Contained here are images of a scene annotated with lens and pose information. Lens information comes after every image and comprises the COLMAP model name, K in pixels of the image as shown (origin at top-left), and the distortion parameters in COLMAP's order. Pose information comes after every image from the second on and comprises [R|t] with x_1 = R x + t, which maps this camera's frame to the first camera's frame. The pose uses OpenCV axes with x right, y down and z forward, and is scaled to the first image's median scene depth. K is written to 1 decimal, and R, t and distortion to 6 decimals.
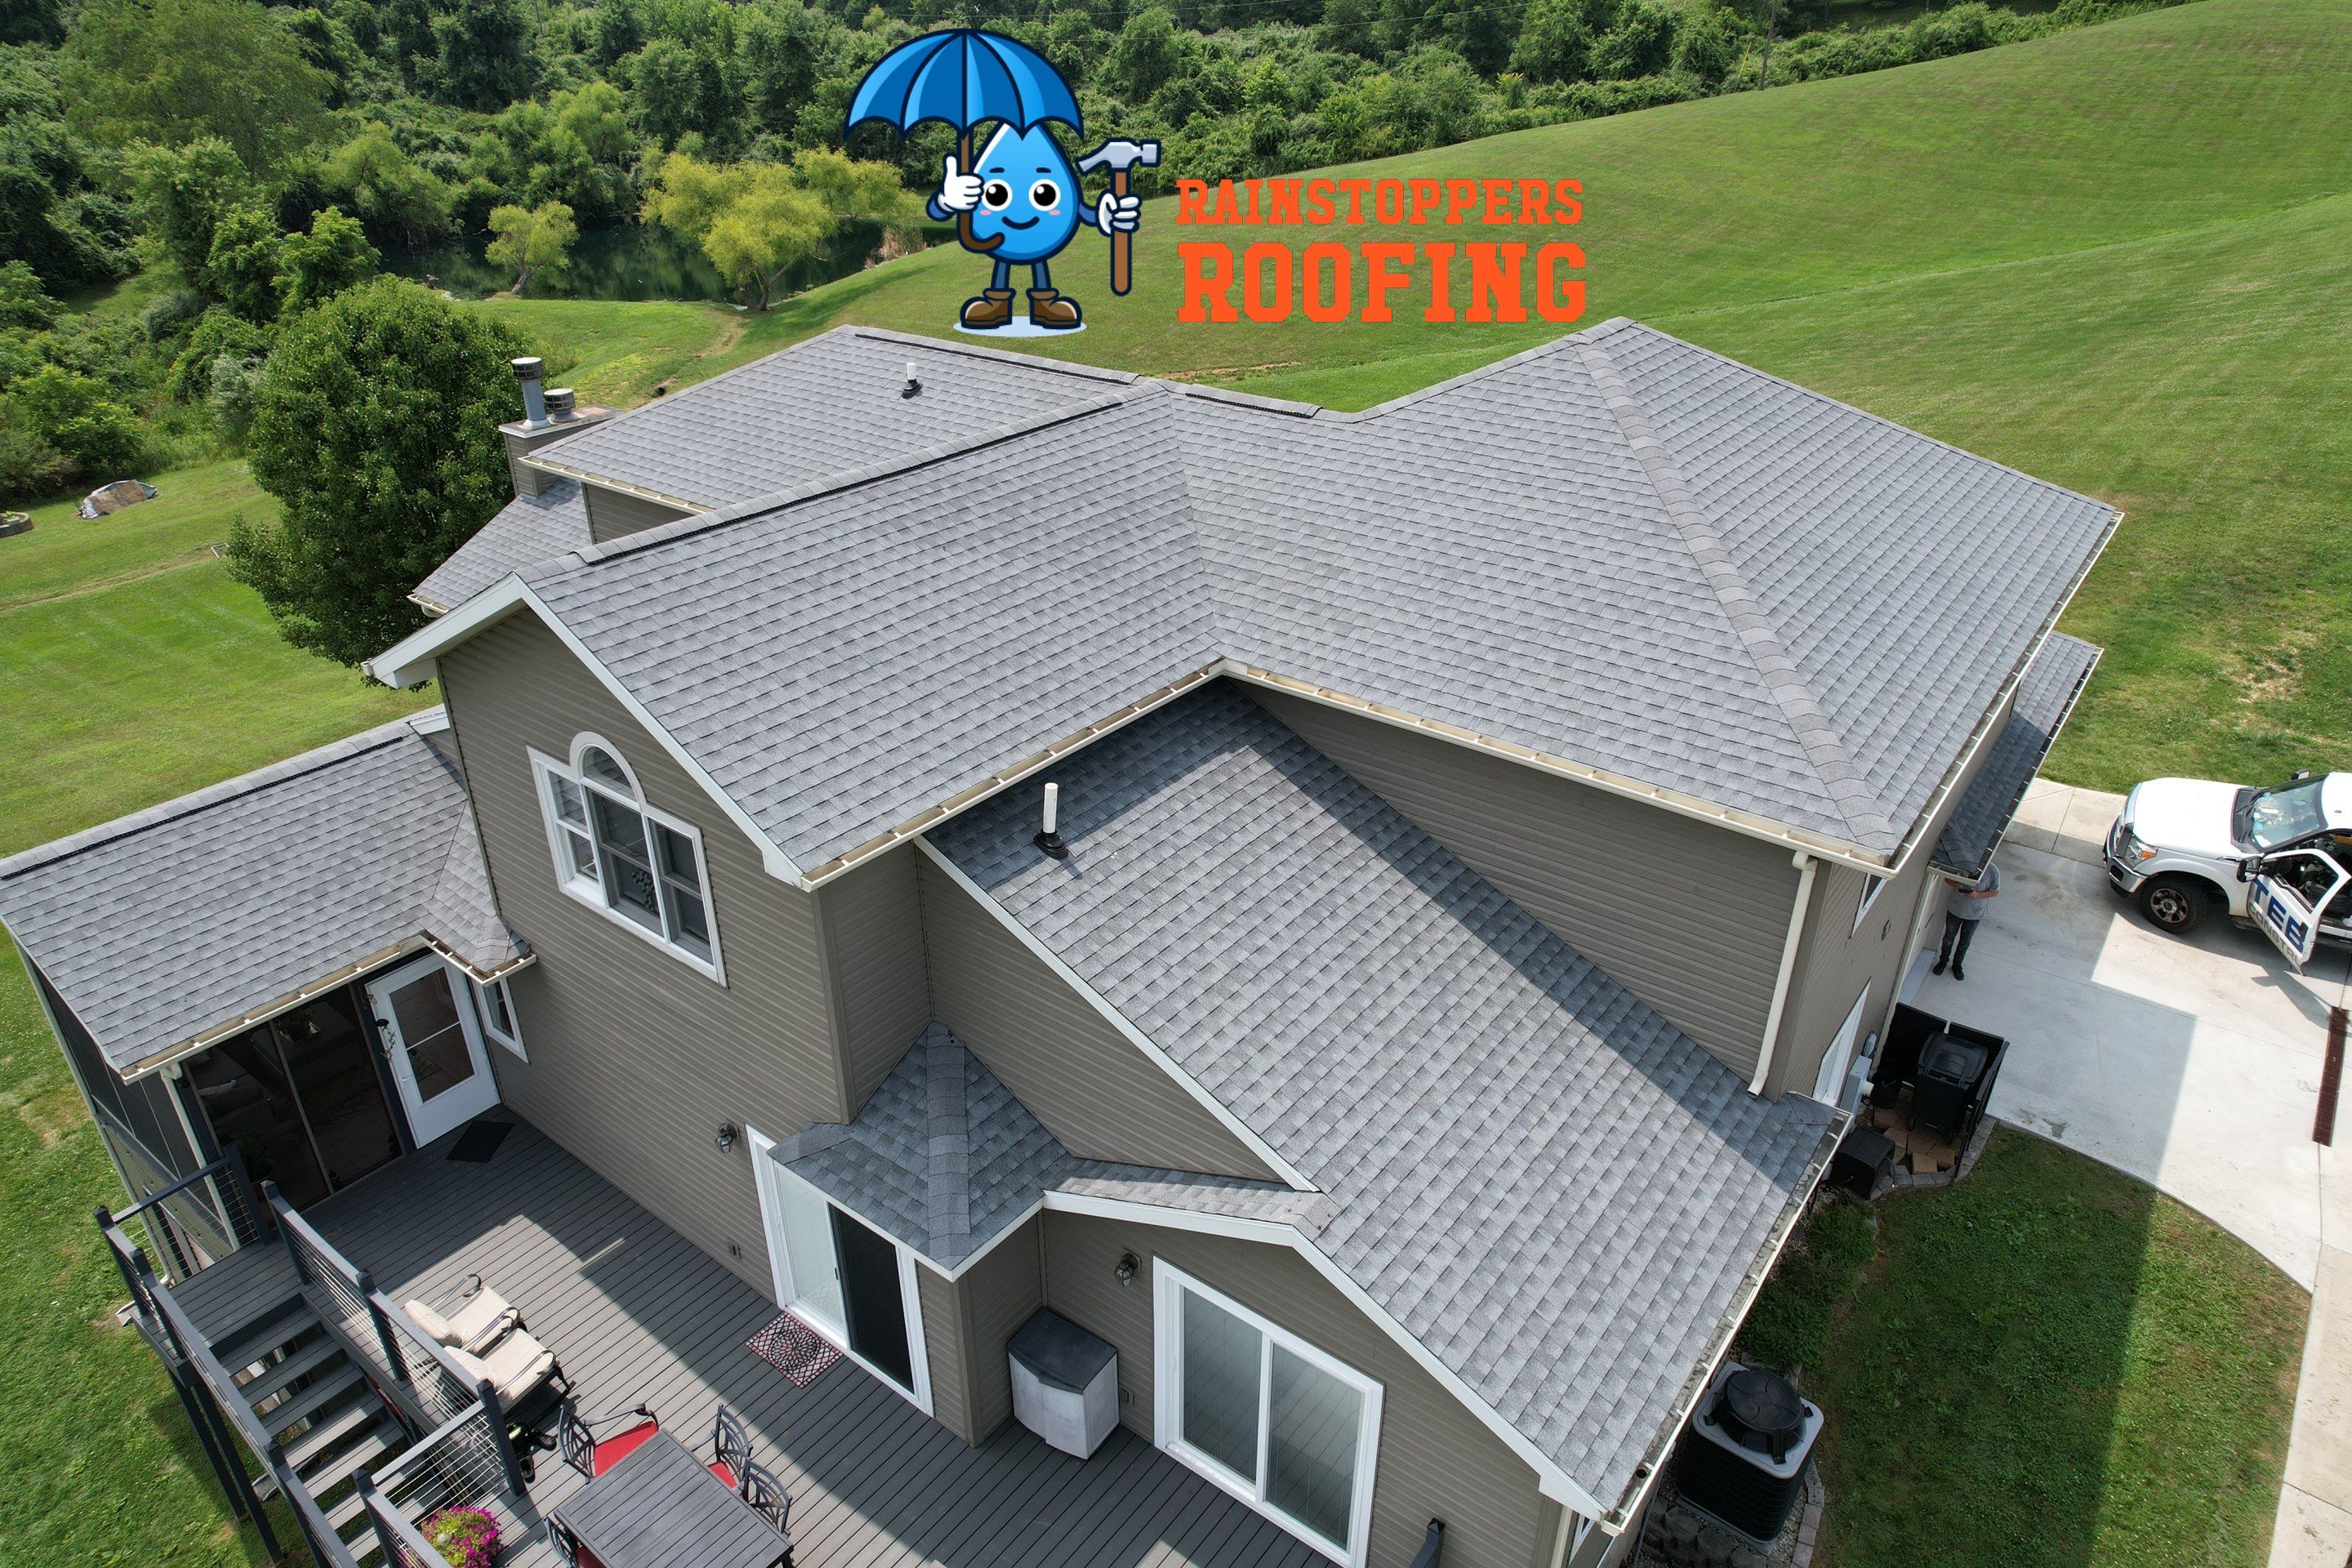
lens RADIAL K [[1502.4, 0, 1176.0], [0, 1502.4, 791.8], [0, 0, 1]] dist [-0.081665, 0.072966]
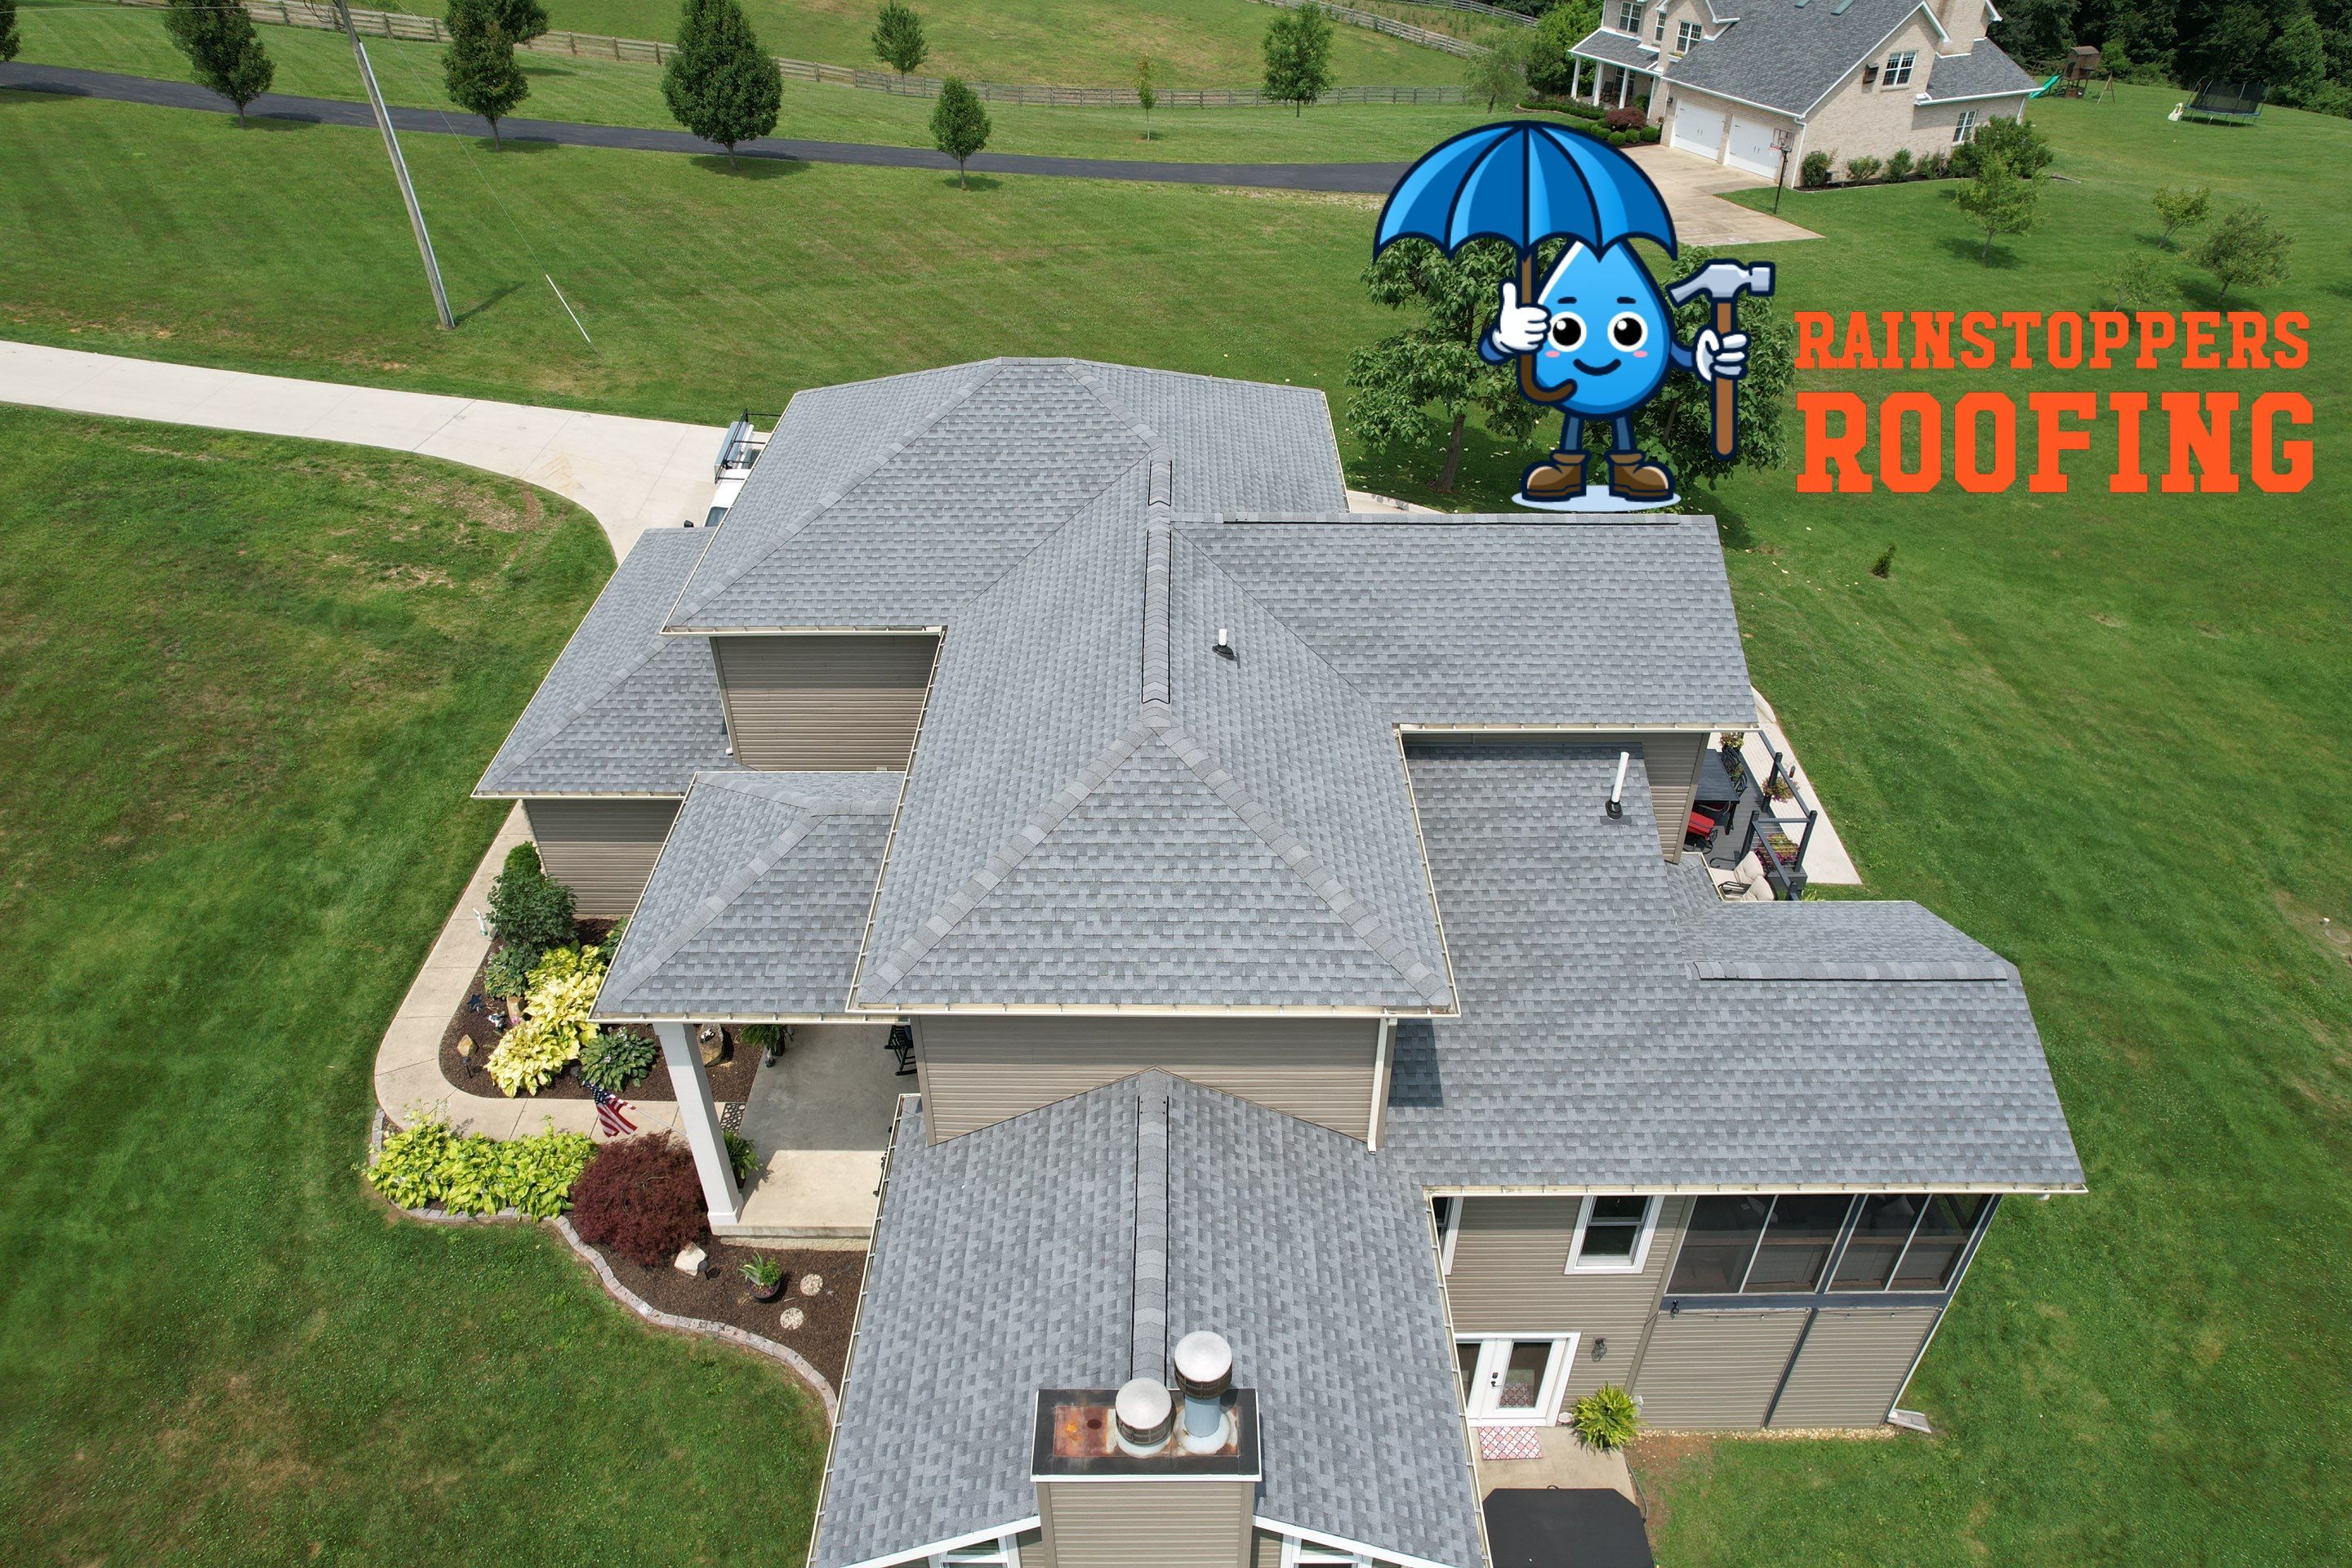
lens RADIAL K [[1502.4, 0, 1172.2], [0, 1502.4, 790.9], [0, 0, 1]] dist [-0.081665, 0.072966]
pose [[-0.607131, -0.462086, 0.646427, -0.129690], [0.375877, 0.549734, 0.745995, -0.149421], [-0.700077, 0.695894, -0.160073, 0.186075]]
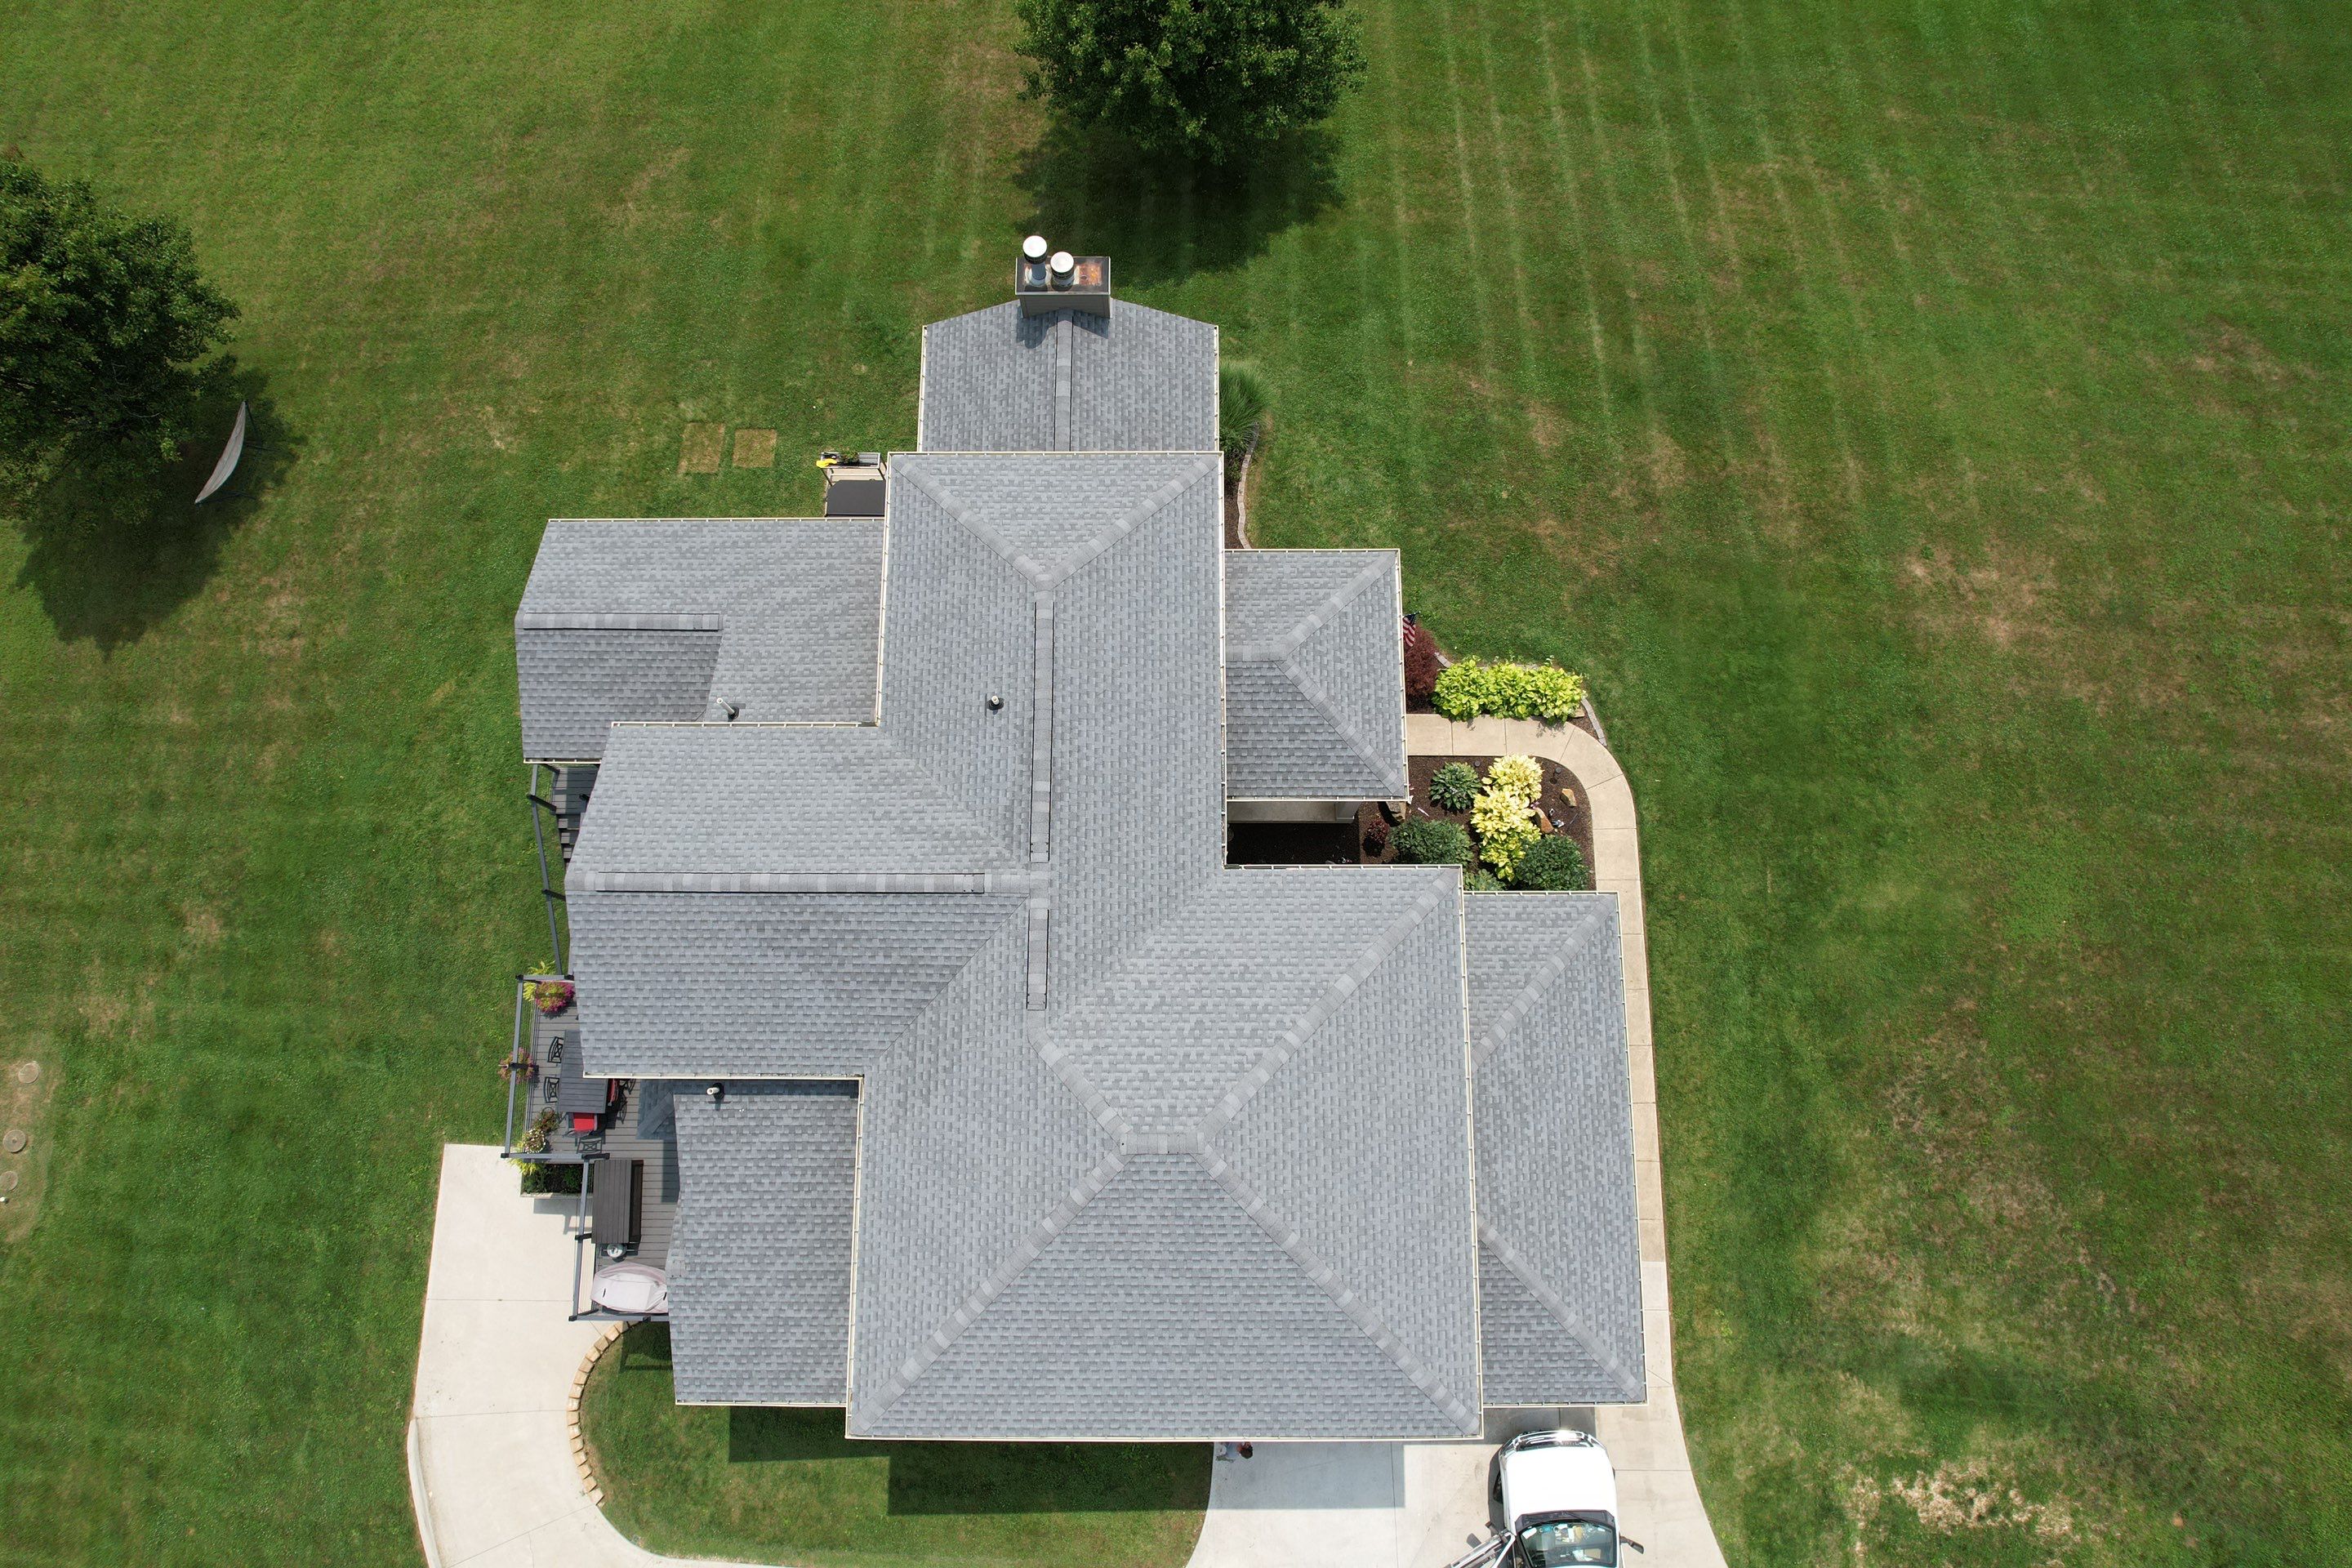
lens RADIAL K [[1502.4, 0, 1171.3], [0, 1502.4, 793.4], [0, 0, 1]] dist [-0.081665, 0.072966]
pose [[0.608670, 0.774219, -0.173509, 0.035438], [-0.372616, 0.472000, 0.798983, -0.211989], [0.700484, -0.421664, 0.575779, 0.037809]]
